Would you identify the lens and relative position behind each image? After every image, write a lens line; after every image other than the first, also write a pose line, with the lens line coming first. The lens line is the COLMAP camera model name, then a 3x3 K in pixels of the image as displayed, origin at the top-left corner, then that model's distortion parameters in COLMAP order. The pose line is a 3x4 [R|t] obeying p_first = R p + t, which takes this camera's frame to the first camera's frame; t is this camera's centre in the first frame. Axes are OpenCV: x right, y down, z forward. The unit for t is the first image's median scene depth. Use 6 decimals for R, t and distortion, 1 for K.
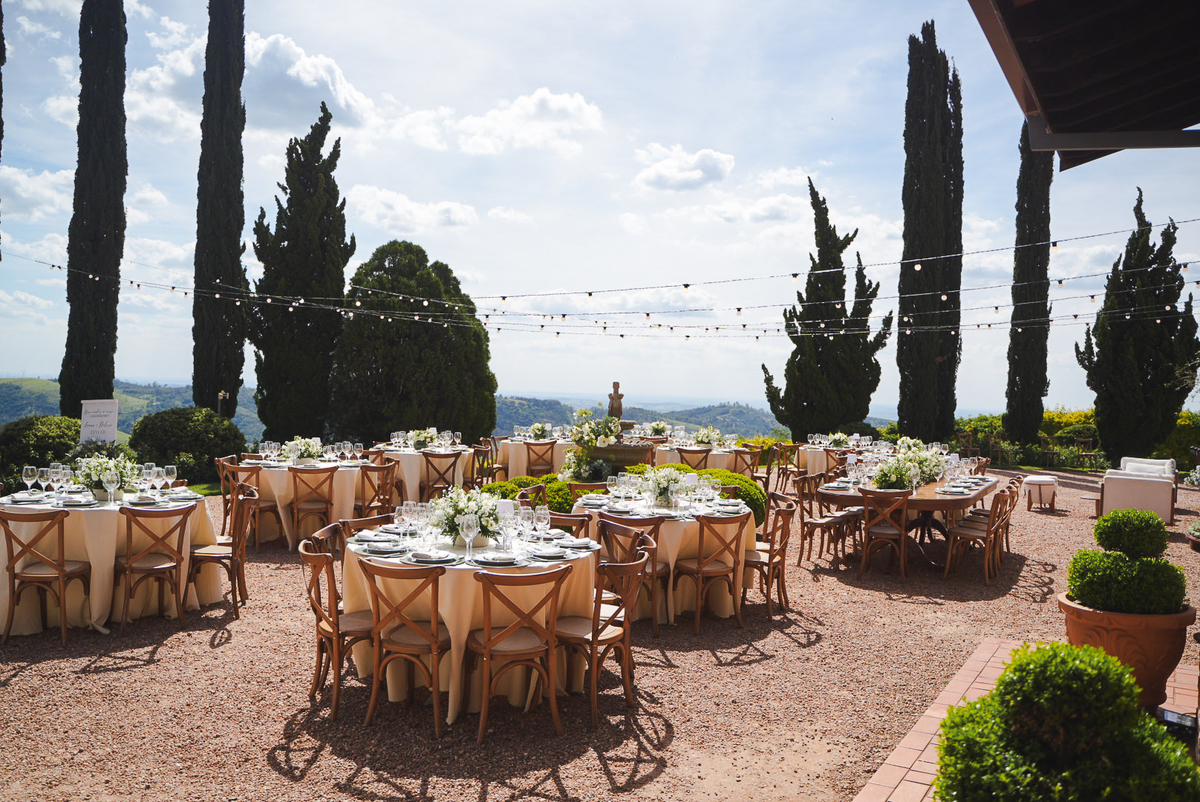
lens RADIAL K [[983.5, 0, 602.6], [0, 983.5, 406.1], [0, 0, 1]] dist [-0.109775, 0.081841]
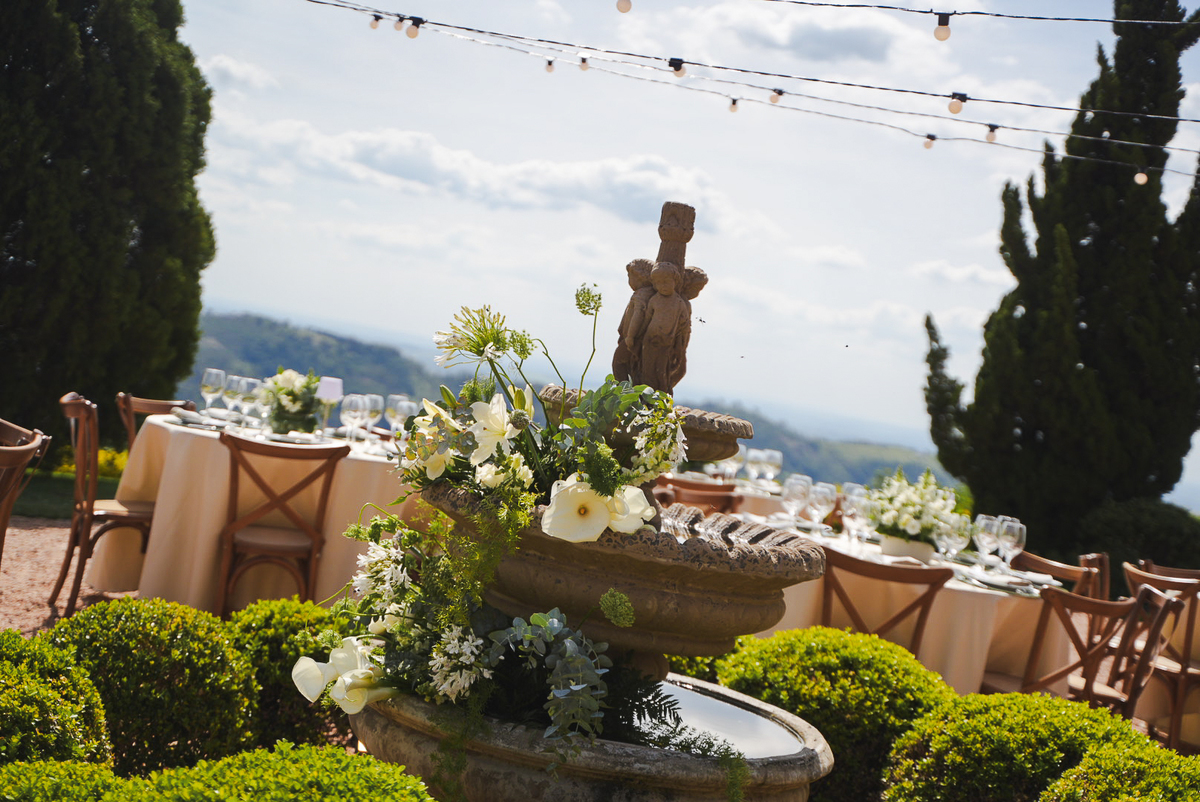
lens RADIAL K [[1917.5, 0, 597.0], [0, 1917.5, 401.7], [0, 0, 1]] dist [0.061571, 0.000000]
pose [[0.987435, 0.145682, 0.061233, -0.012768], [-0.146357, 0.989209, 0.006664, 0.008711], [-0.059601, -0.015543, 0.998101, 0.411624]]
